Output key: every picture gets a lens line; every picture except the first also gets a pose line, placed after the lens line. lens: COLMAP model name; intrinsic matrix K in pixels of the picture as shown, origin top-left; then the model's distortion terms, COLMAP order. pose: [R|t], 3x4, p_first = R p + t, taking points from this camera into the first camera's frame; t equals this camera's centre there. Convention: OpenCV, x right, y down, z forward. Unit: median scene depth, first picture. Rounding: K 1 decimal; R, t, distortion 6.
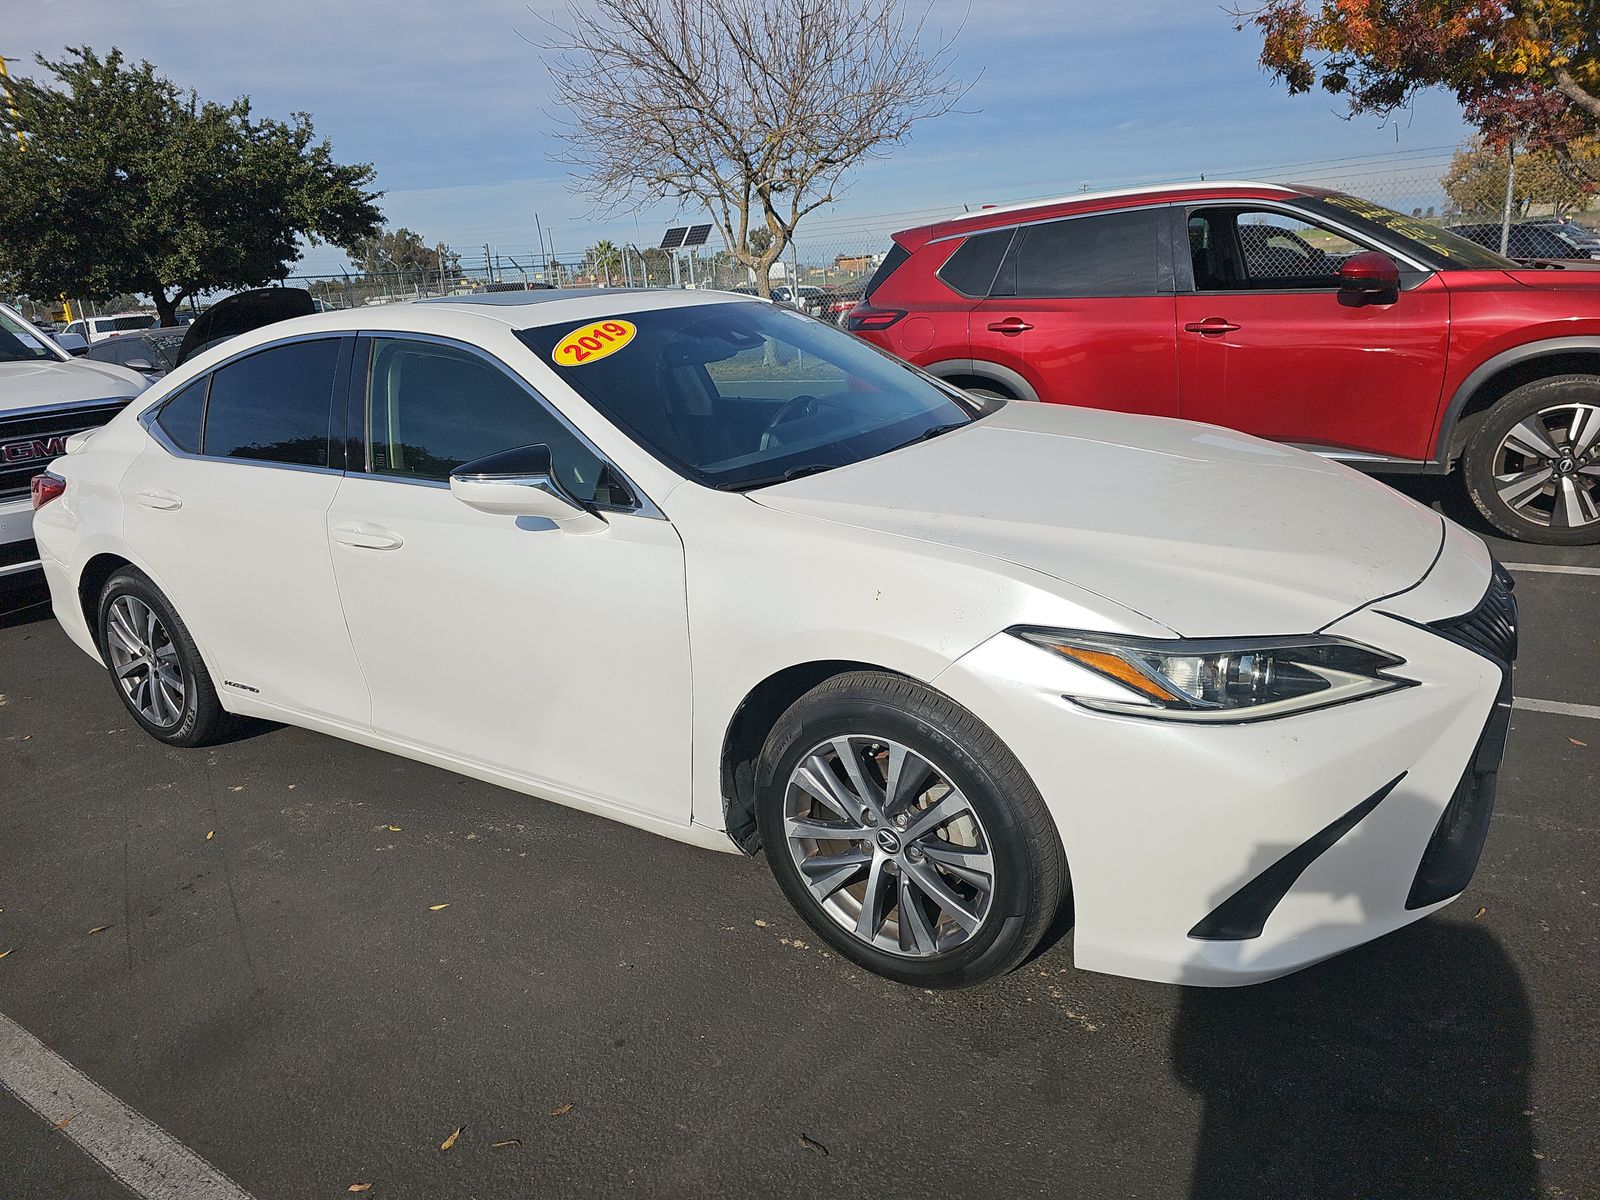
lens RADIAL K [[1076.8, 0, 748.6], [0, 1076.8, 627.2], [0, 0, 1]] dist [0.035520, -0.057090]
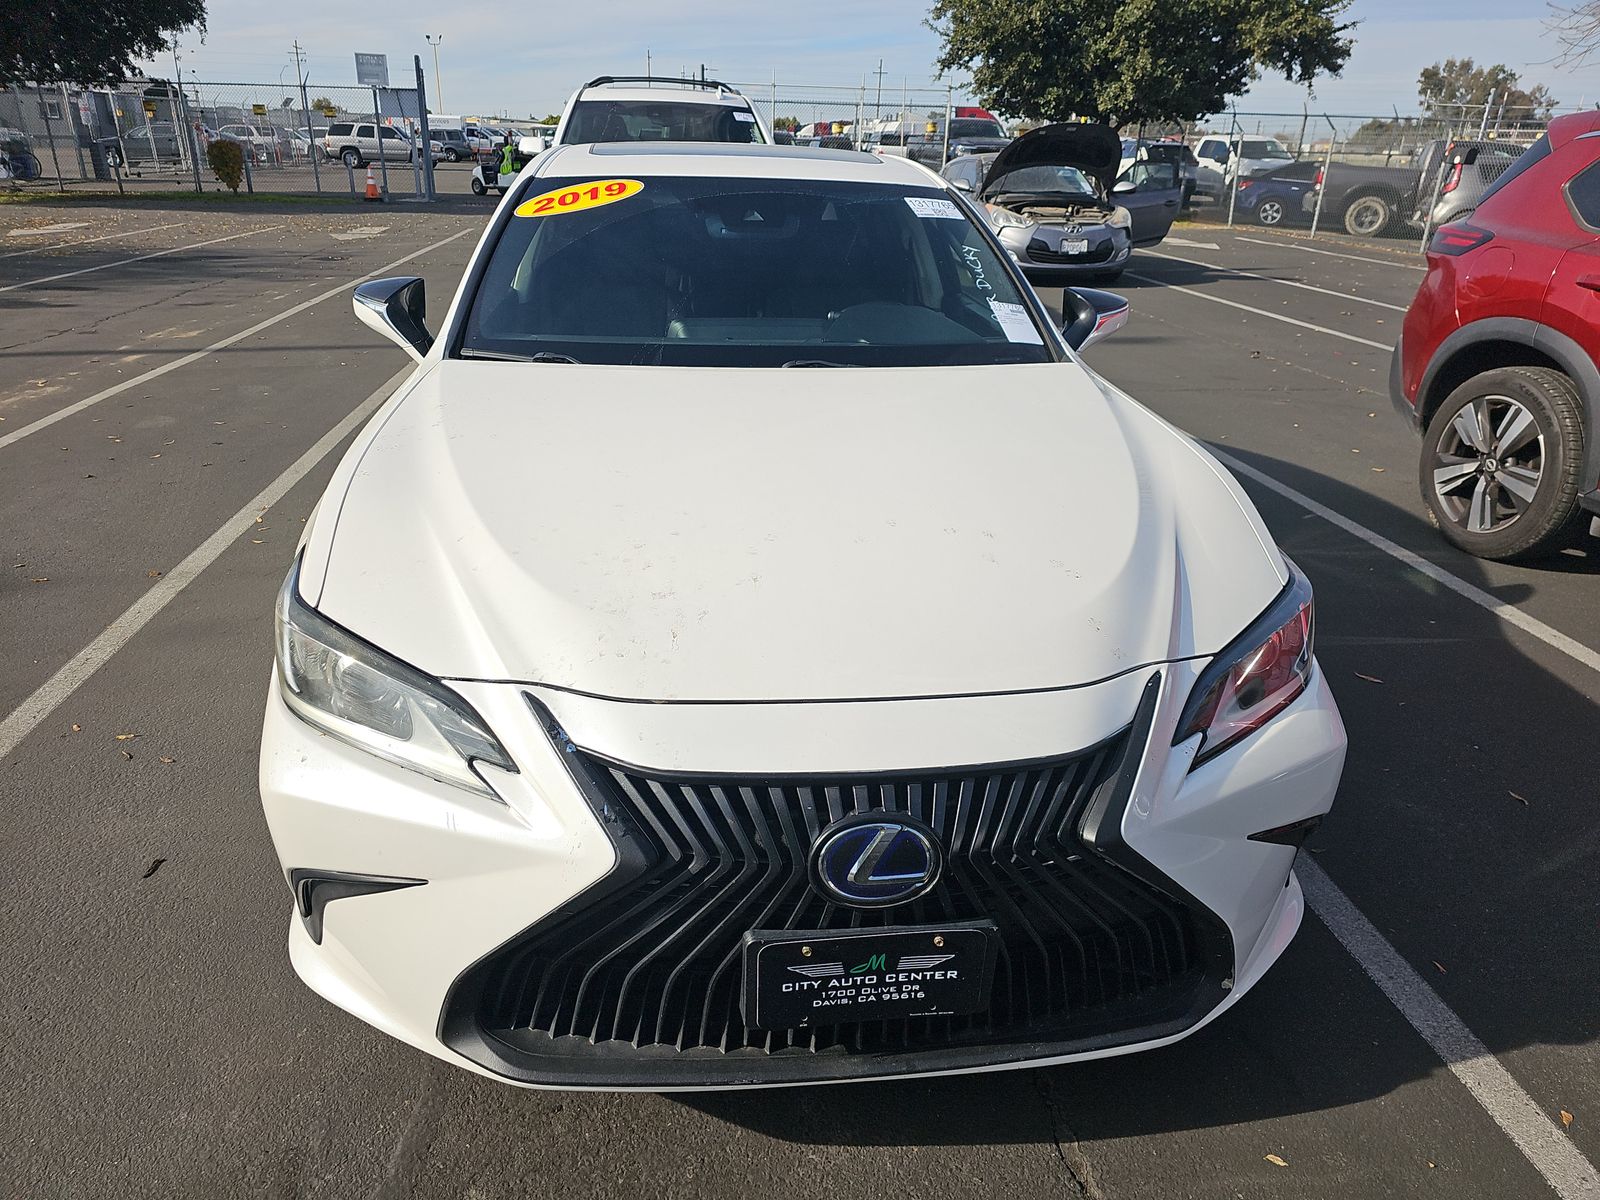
lens RADIAL K [[1066.3, 0, 805.3], [0, 1066.3, 602.9], [0, 0, 1]] dist [0.031697, -0.028671]
pose [[0.653721, 0.377302, -0.655966, 0.138356], [-0.297223, 0.925194, 0.235953, -0.035898], [0.695922, 0.040720, 0.716962, 0.073258]]
